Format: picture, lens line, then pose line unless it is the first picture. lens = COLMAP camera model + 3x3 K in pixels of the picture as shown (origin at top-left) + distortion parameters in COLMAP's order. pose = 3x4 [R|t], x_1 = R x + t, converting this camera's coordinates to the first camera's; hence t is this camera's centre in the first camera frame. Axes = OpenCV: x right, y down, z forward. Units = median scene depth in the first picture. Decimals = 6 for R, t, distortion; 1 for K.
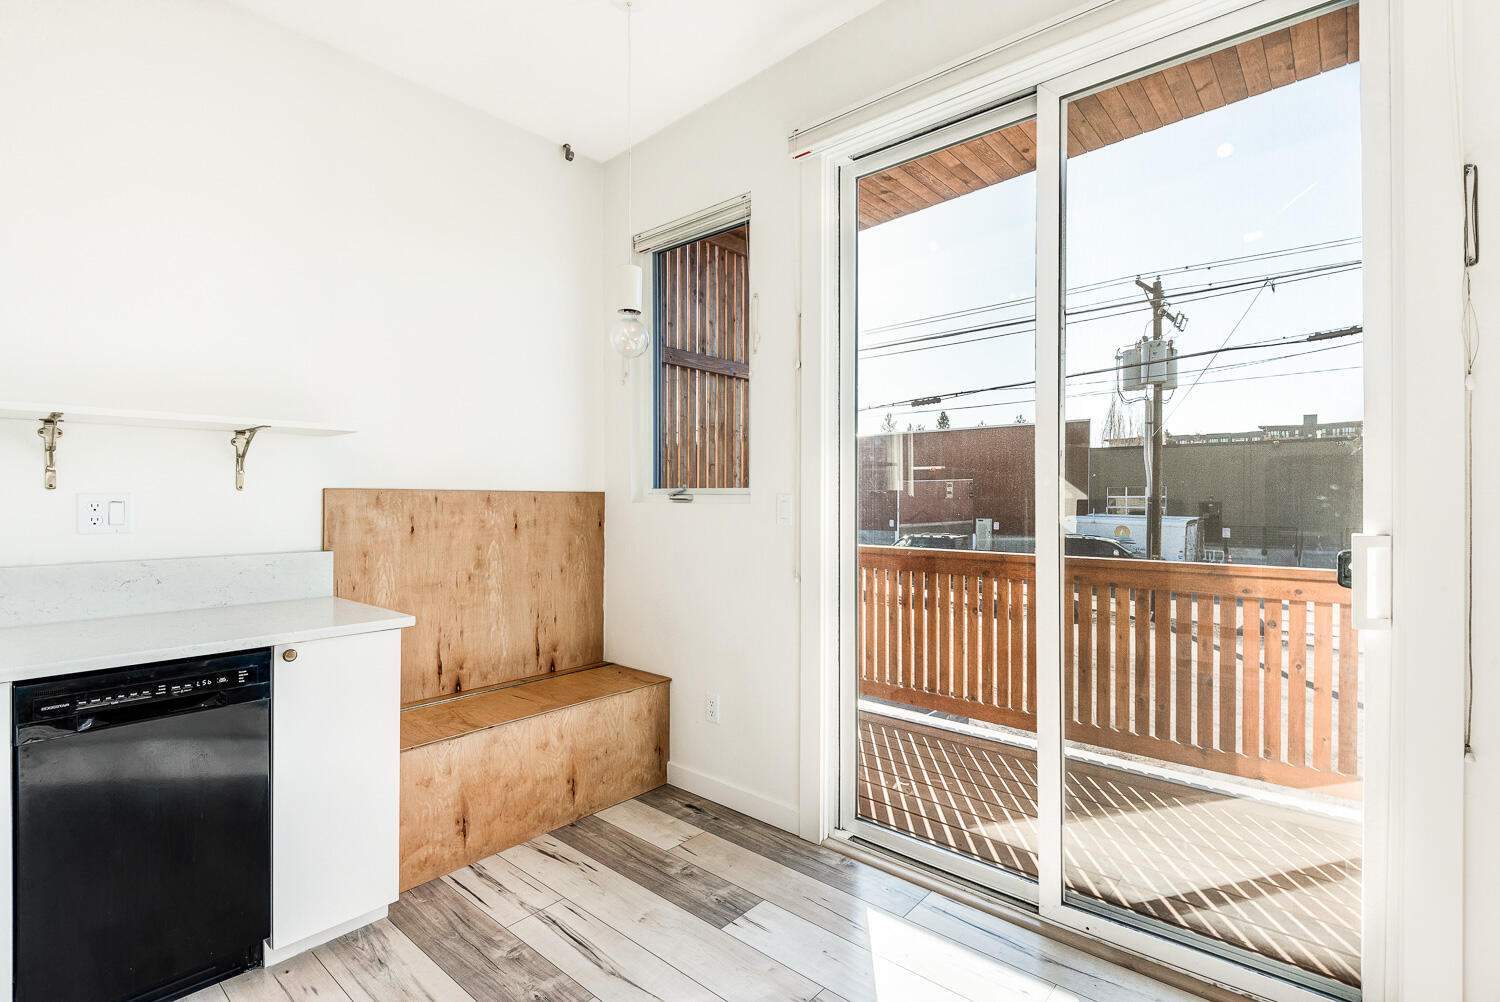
lens RADIAL K [[695.8, 0, 746.7], [0, 695.8, 497.3], [0, 0, 1]] dist [-0.000633, -0.002808]
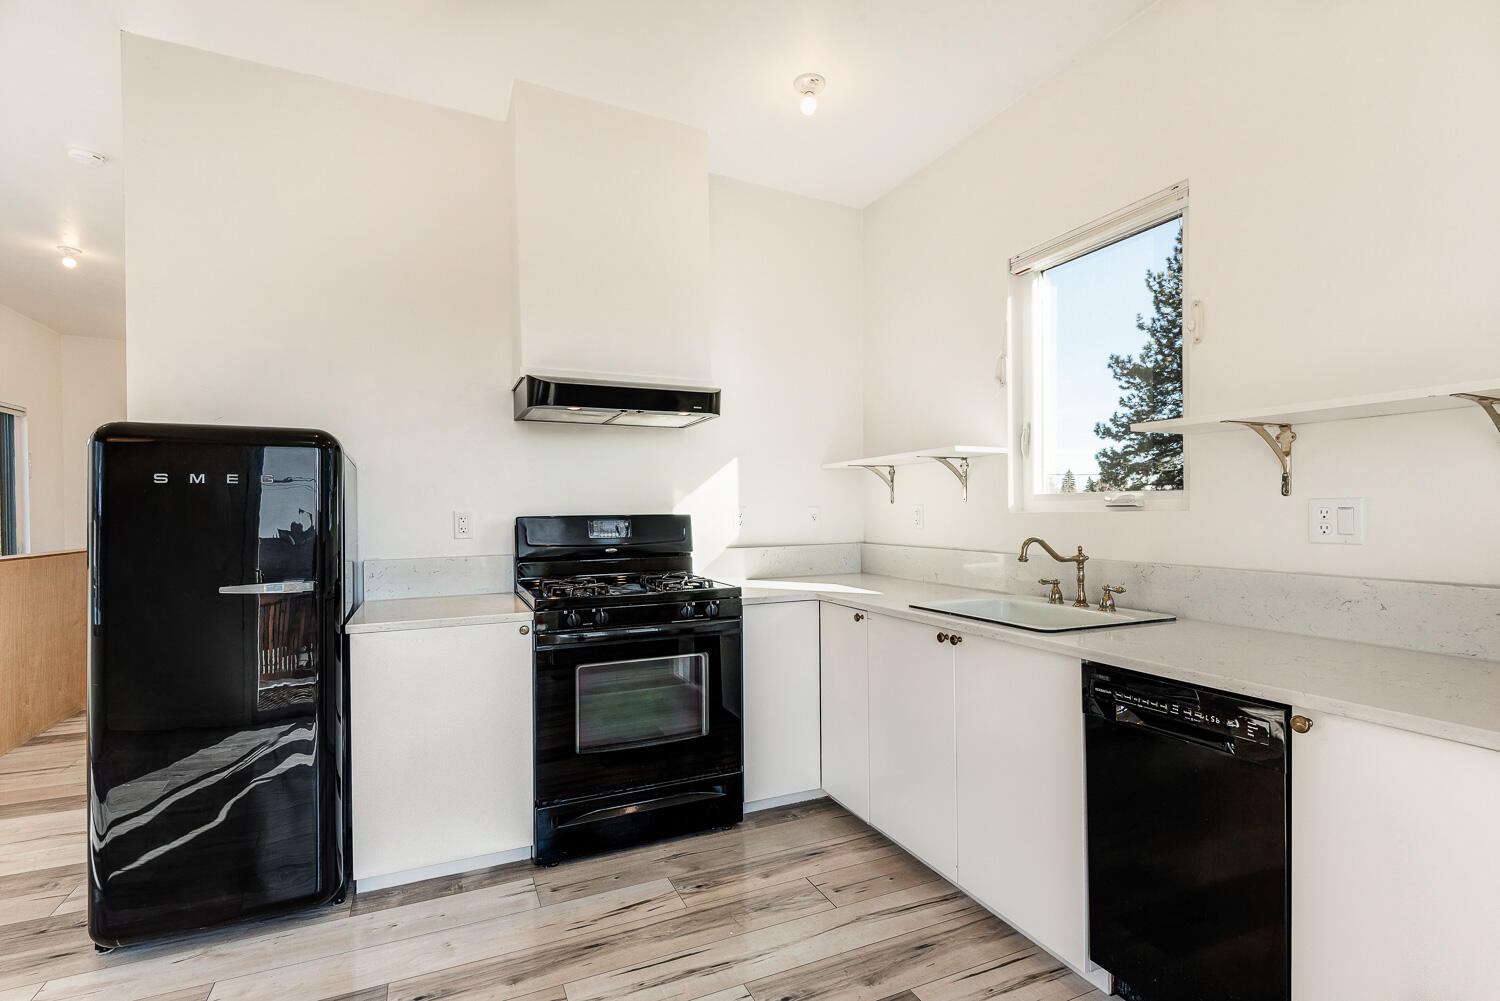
lens RADIAL K [[695.8, 0, 758.1], [0, 695.8, 506.7], [0, 0, 1]] dist [-0.000633, -0.002808]
pose [[-0.424069, 0.003149, -0.905624, 0.149995], [0.011602, 0.999931, -0.001956, -0.001696], [0.905555, -0.011336, -0.424077, 0.523072]]
